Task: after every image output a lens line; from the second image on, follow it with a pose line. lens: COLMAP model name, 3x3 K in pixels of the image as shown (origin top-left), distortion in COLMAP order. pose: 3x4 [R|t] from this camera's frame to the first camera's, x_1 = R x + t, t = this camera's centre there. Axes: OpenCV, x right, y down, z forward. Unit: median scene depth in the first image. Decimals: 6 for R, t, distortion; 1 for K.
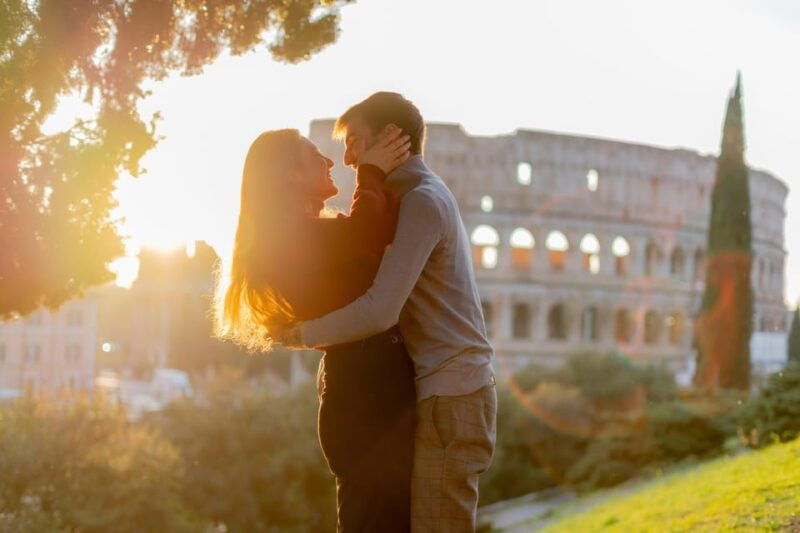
lens RADIAL K [[1175.4, 0, 400.0], [0, 1175.4, 266.5], [0, 0, 1]] dist [0.005159, -0.111219]
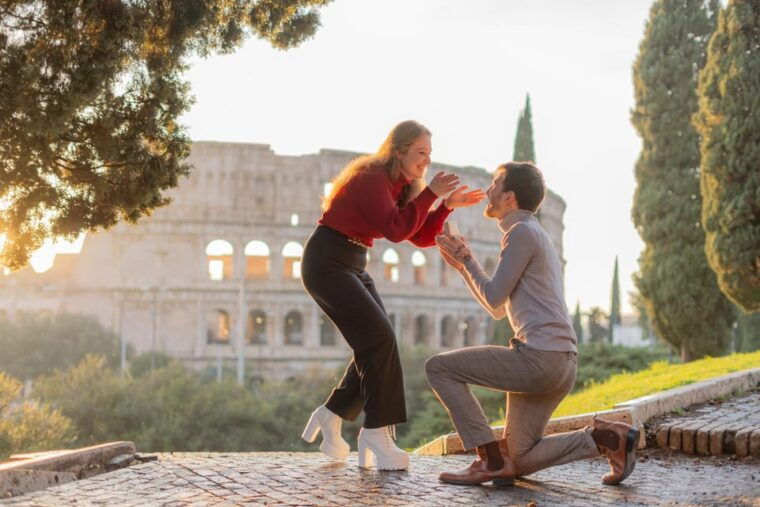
lens RADIAL K [[1113.1, 0, 380.0], [0, 1113.1, 253.5], [0, 0, 1]] dist [0.011059, 0.060611]
pose [[0.987566, -0.014703, 0.156517, -0.187175], [0.018899, 0.999500, -0.025354, 0.096851], [-0.156066, 0.027996, 0.987350, -0.275320]]
